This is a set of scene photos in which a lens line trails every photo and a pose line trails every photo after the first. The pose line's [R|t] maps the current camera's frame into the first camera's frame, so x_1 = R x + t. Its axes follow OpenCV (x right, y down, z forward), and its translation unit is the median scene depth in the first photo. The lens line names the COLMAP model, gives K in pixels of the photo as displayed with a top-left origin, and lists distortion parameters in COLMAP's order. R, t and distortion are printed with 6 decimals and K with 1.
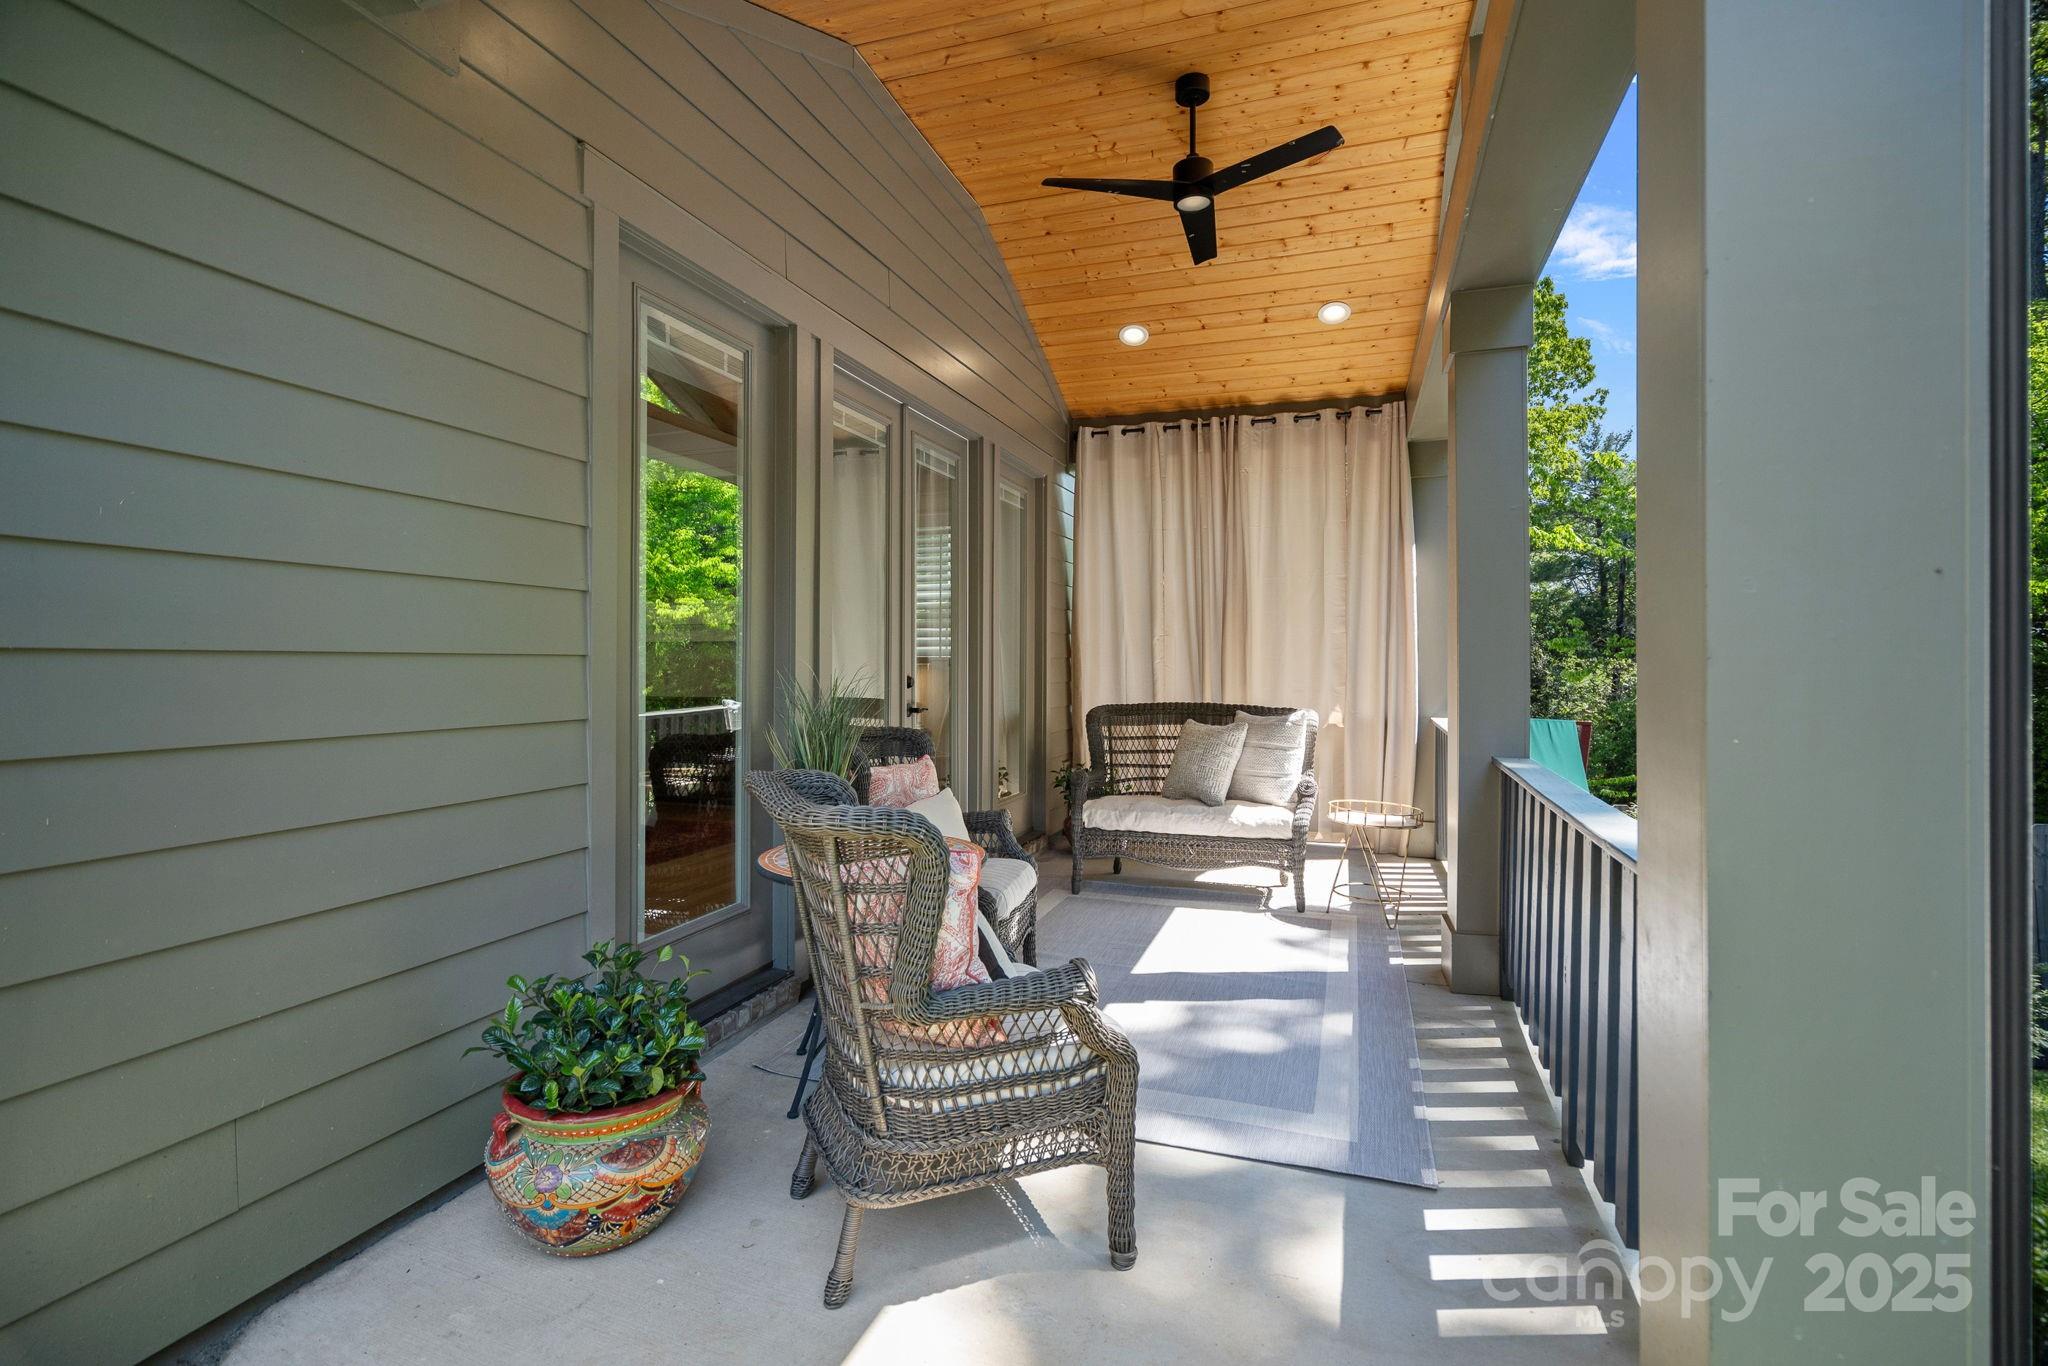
lens RADIAL K [[945.1, 0, 1030.5], [0, 945.1, 681.8], [0, 0, 1]] dist [0.000063, -0.000310]
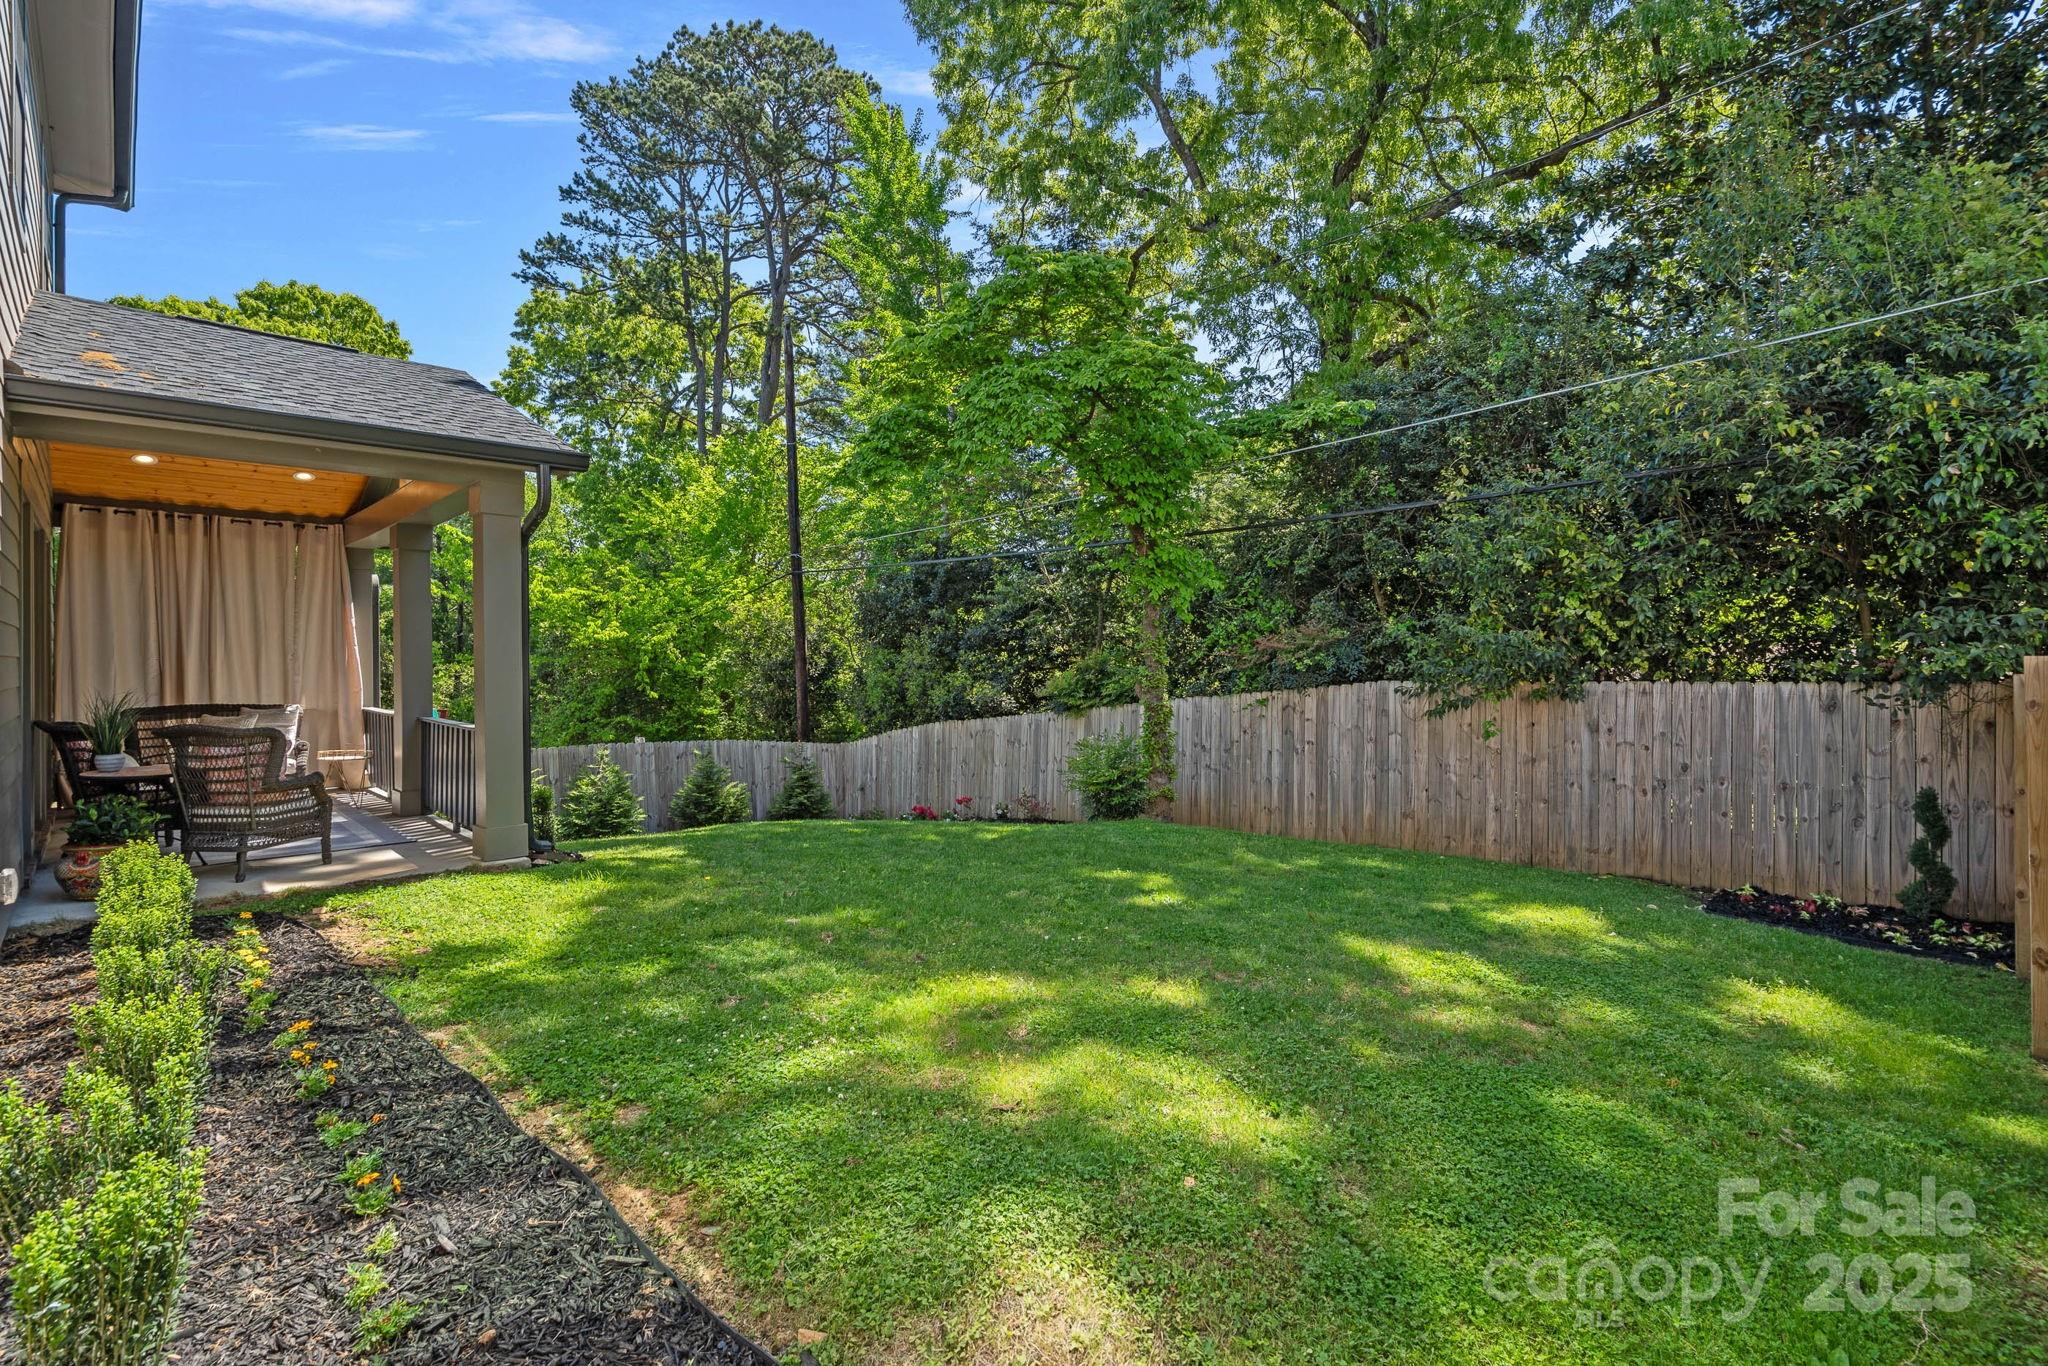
lens RADIAL K [[945.1, 0, 1028.8], [0, 945.1, 688.6], [0, 0, 1]] dist [0.000063, -0.000310]
pose [[0.447455, -0.016182, 0.894160, -0.566247], [0.024778, 0.999677, 0.005692, 0.019709], [-0.893963, 0.019608, 0.447711, -0.846551]]
